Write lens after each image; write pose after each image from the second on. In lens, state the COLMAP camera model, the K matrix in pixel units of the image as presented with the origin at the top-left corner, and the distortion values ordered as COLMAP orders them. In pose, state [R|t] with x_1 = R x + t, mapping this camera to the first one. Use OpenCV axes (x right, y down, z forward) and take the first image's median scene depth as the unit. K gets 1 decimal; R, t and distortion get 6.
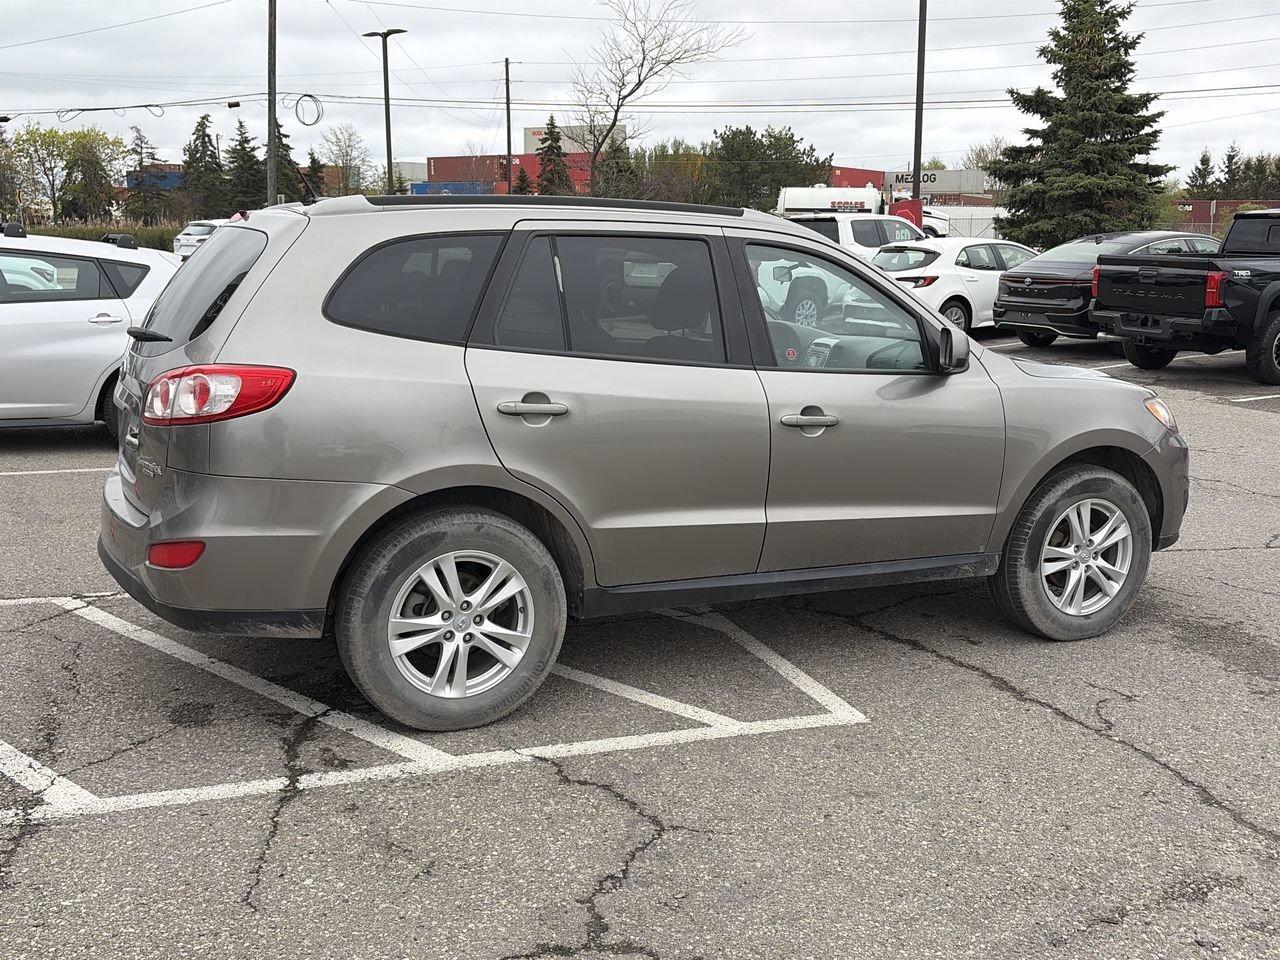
lens RADIAL K [[1297.4, 0, 646.5], [0, 1297.4, 485.8], [0, 0, 1]] dist [0.025520, 0.000000]
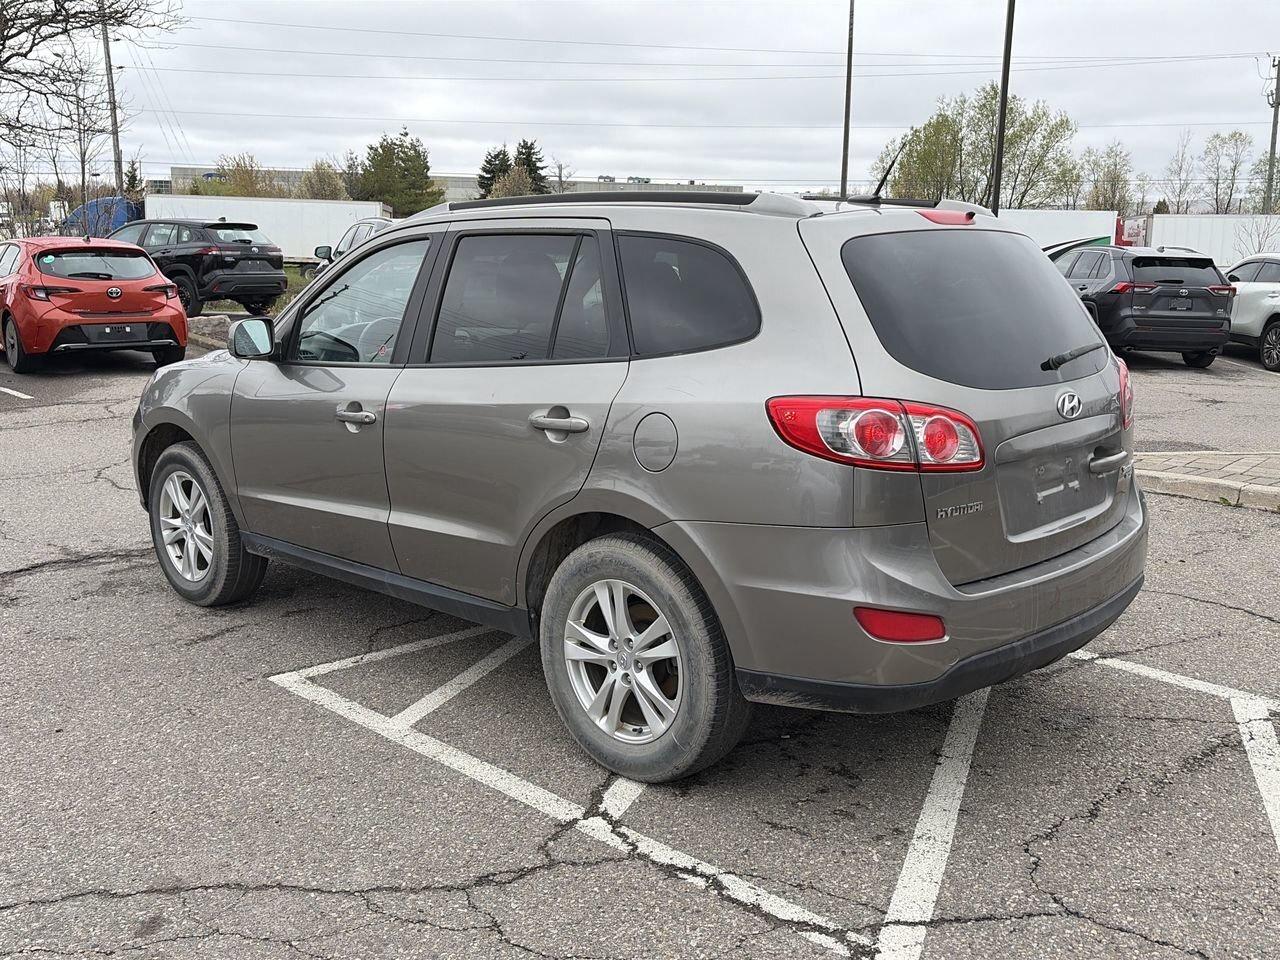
lens RADIAL K [[1205.5, 0, 646.5], [0, 1205.5, 481.5], [0, 0, 1]] dist [0.025265, 0.000000]
pose [[-0.355704, -0.197815, 0.913424, -0.971234], [0.162519, 0.949362, 0.268885, -0.279710], [-0.920360, 0.244092, -0.305543, 1.426867]]
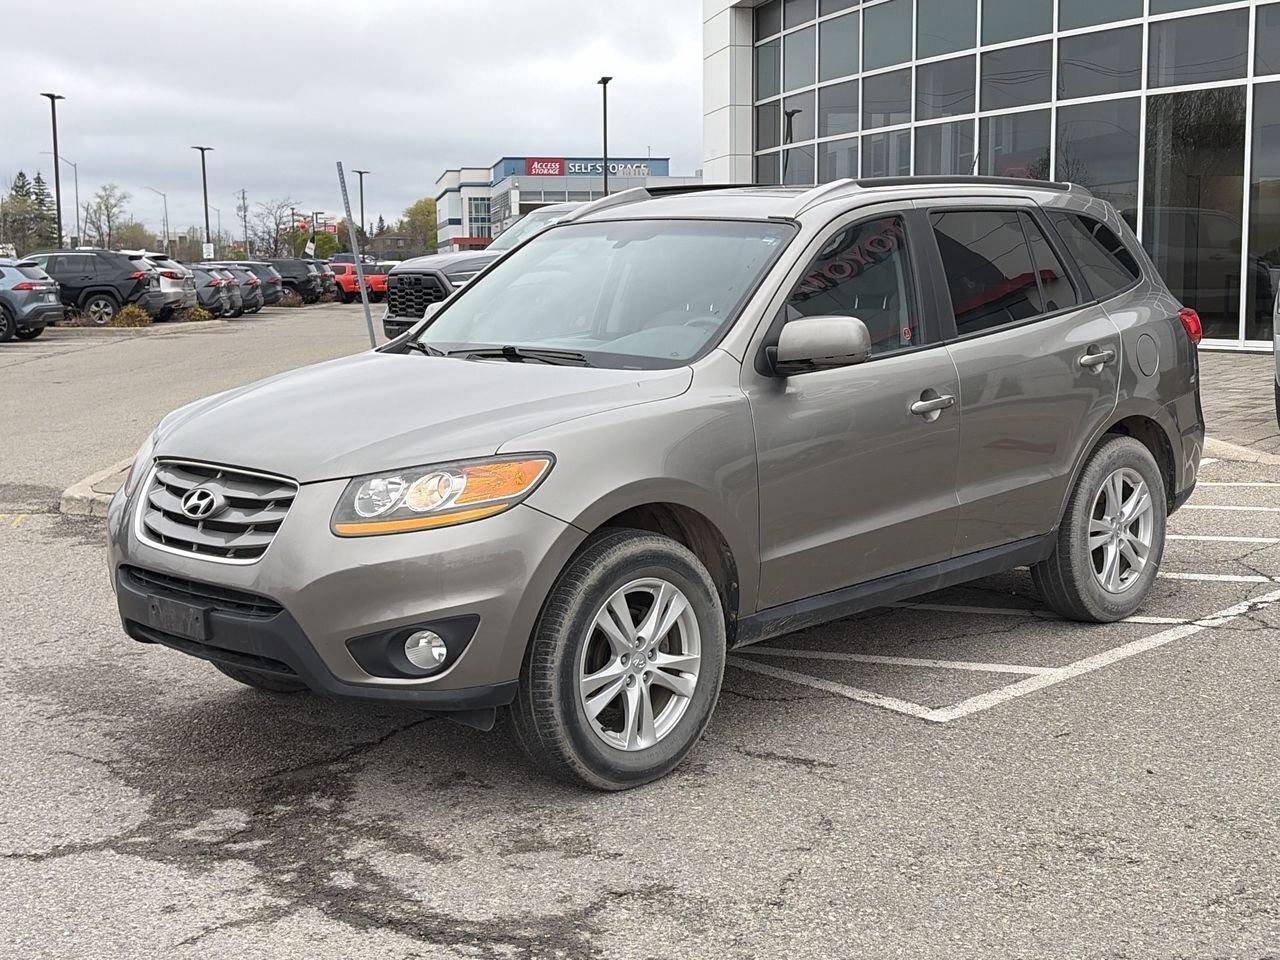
lens RADIAL K [[1693.5, 0, 634.0], [0, 1693.5, 479.4], [0, 0, 1]] dist [0.083756, 0.000000]
pose [[-0.943847, 0.043142, -0.327554, 0.553700], [-0.062185, 0.950519, 0.304379, -0.419331], [0.324477, 0.307656, -0.894462, 2.366667]]
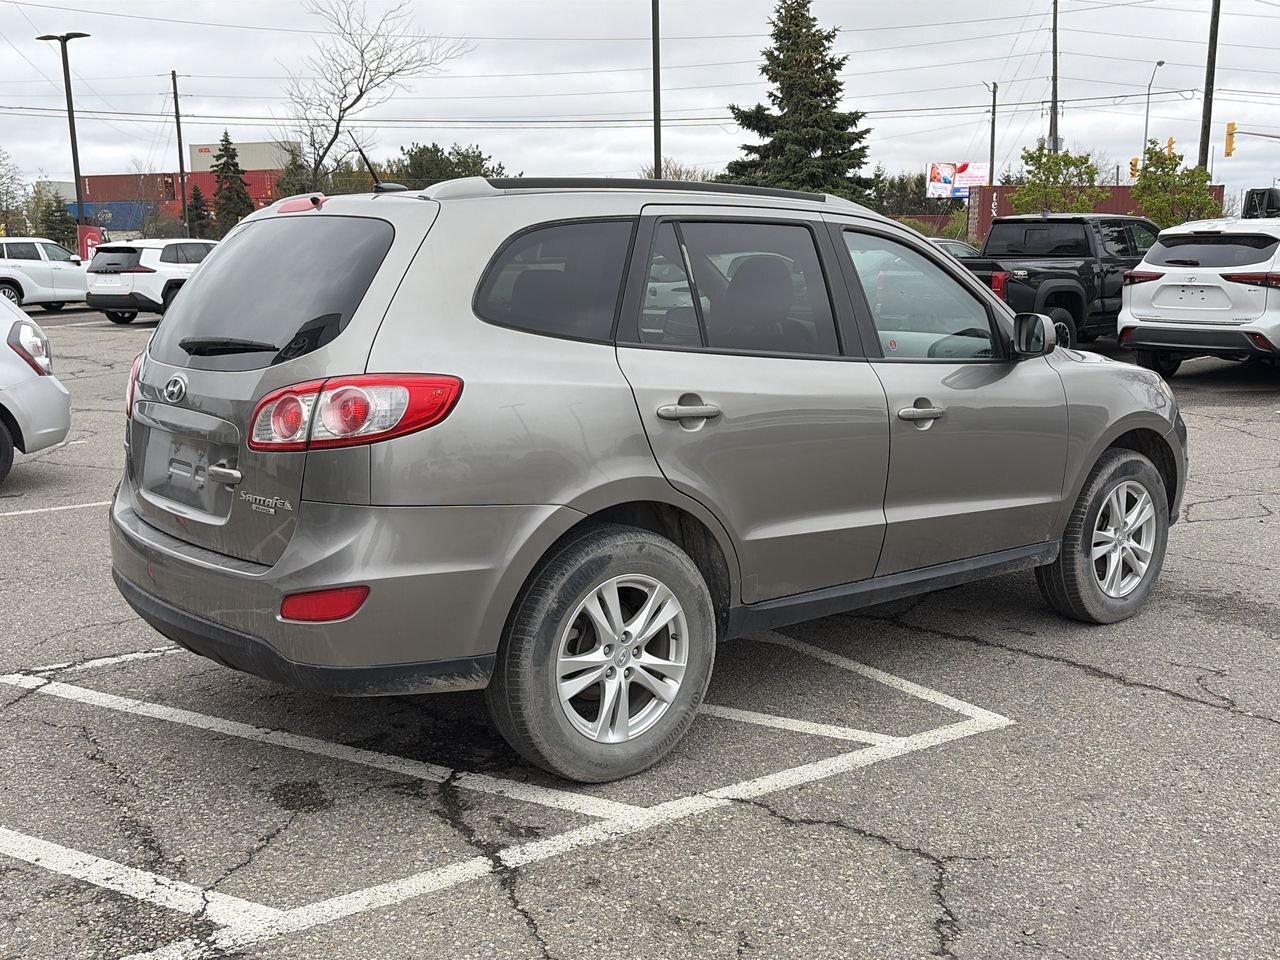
lens RADIAL K [[1297.4, 0, 644.6], [0, 1297.4, 480.6], [0, 0, 1]] dist [0.025520, 0.000000]
pose [[0.969475, -0.058307, 0.238157, -0.299330], [0.062636, 0.997980, -0.010644, -0.003671], [-0.237055, 0.025236, 0.971168, 0.121469]]
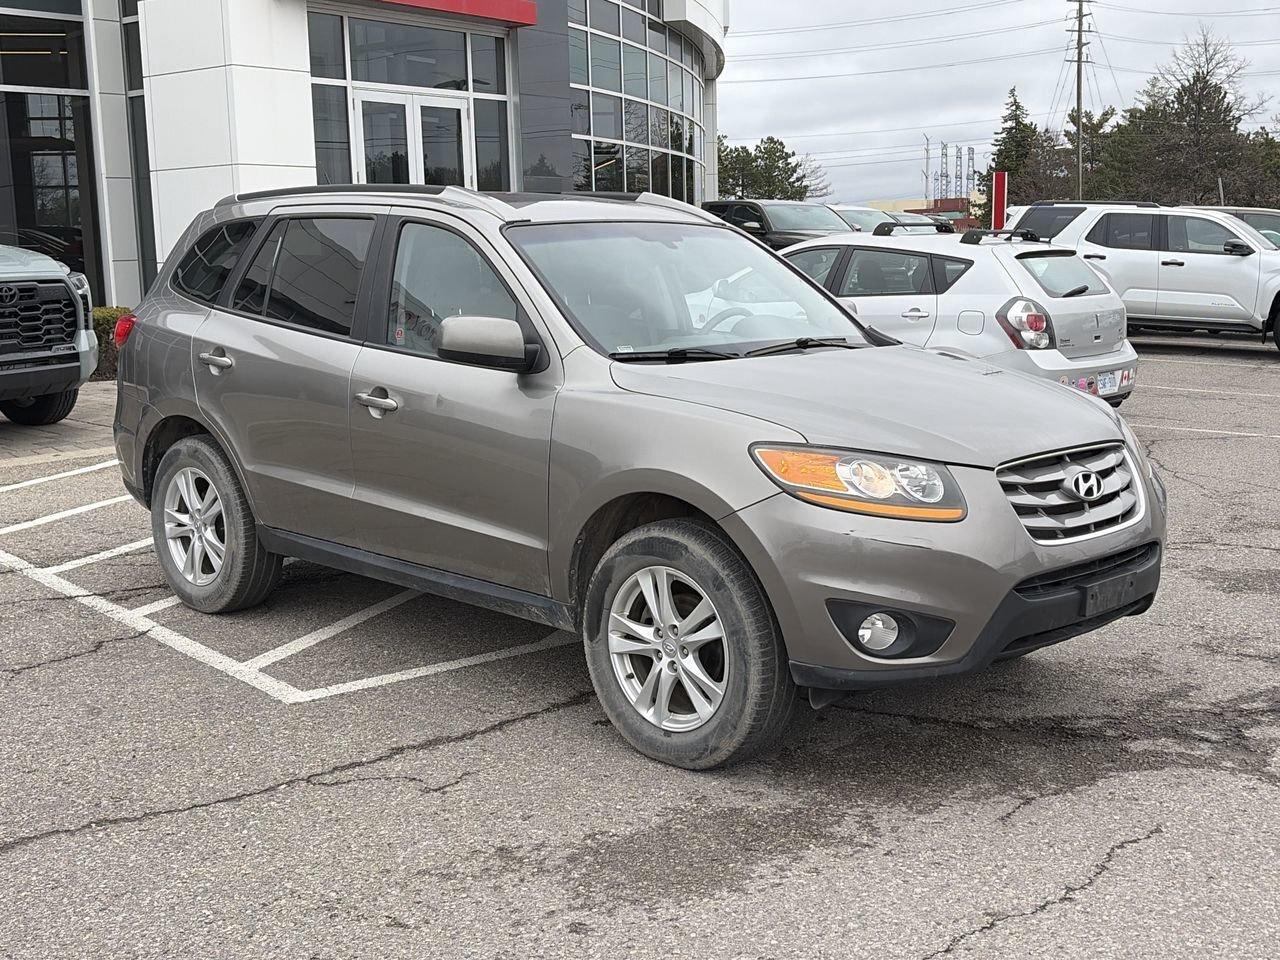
lens RADIAL K [[1545.4, 0, 635.5], [0, 1545.4, 482.4], [0, 0, 1]] dist [0.035187, 0.000000]
pose [[0.332098, 0.128721, -0.934420, 1.275724], [-0.163053, 0.983565, 0.077541, -0.111543], [0.929045, 0.126609, 0.347629, 0.781366]]
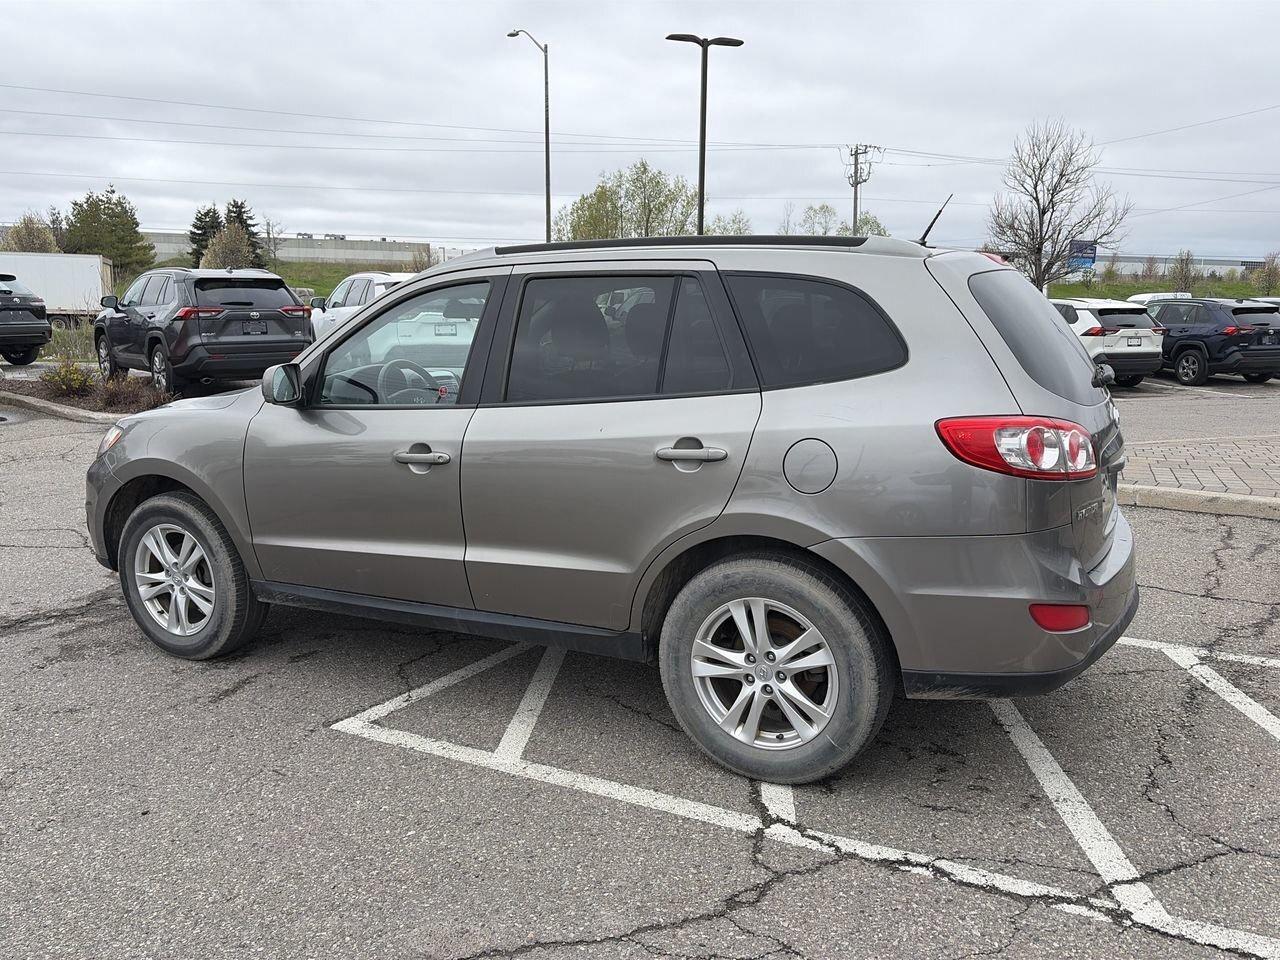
lens RADIAL K [[1028.8, 0, 645.3], [0, 1028.8, 484.1], [0, 0, 1]] dist [0.013630, 0.021218]
pose [[-0.600916, -0.159572, 0.783222, -0.768757], [0.140892, 0.943382, 0.300300, -0.309583], [-0.786797, 0.290805, -0.544411, 1.638581]]
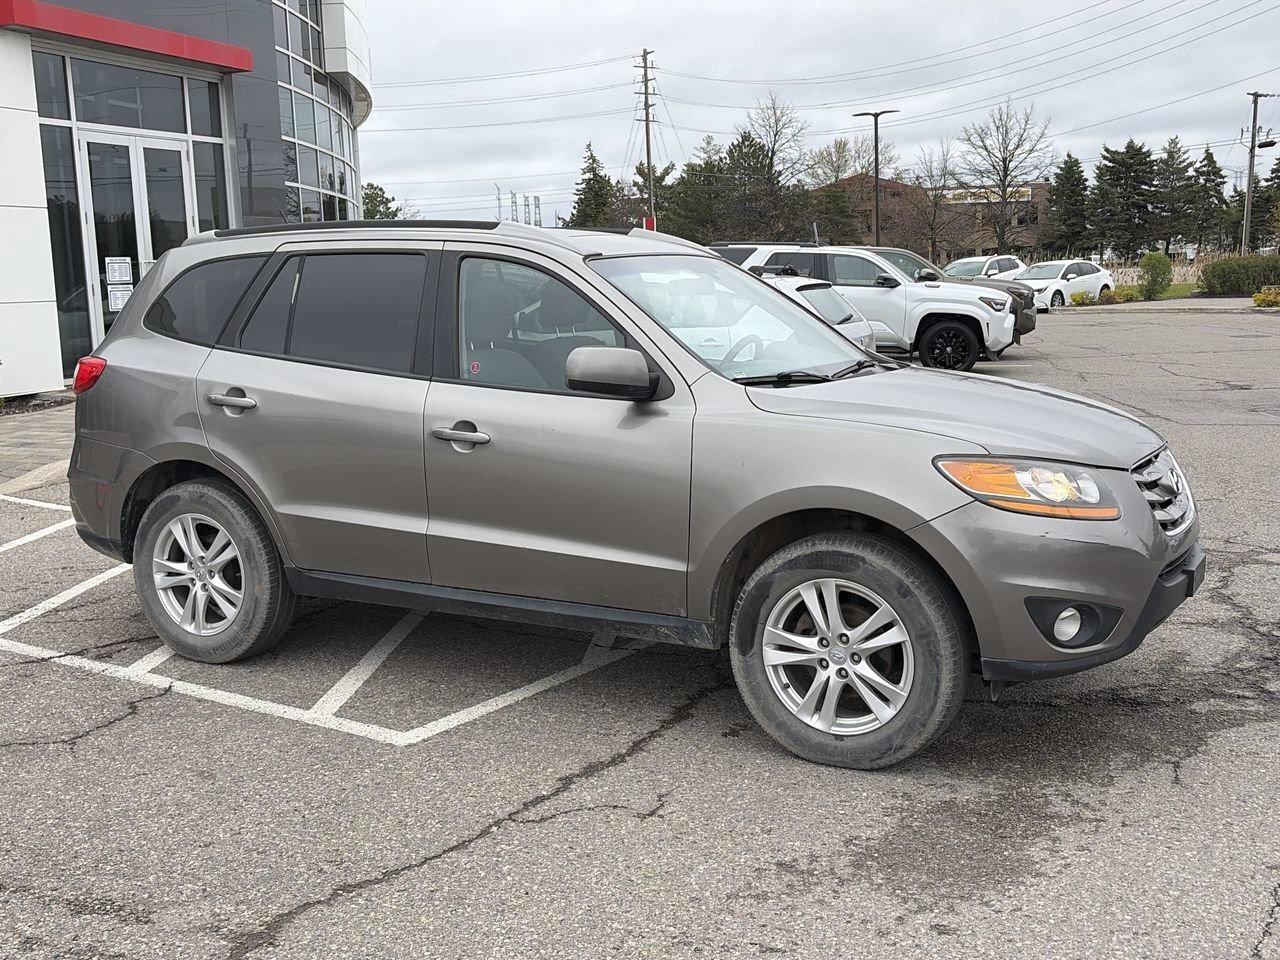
lens RADIAL K [[1421.0, 0, 632.6], [0, 1421.0, 490.5], [0, 0, 1]] dist [0.029016, 0.000000]
pose [[0.578539, 0.096849, -0.809885, 1.060996], [-0.124766, 0.991748, 0.029471, -0.056548], [0.806056, 0.083996, 0.585848, 0.482514]]
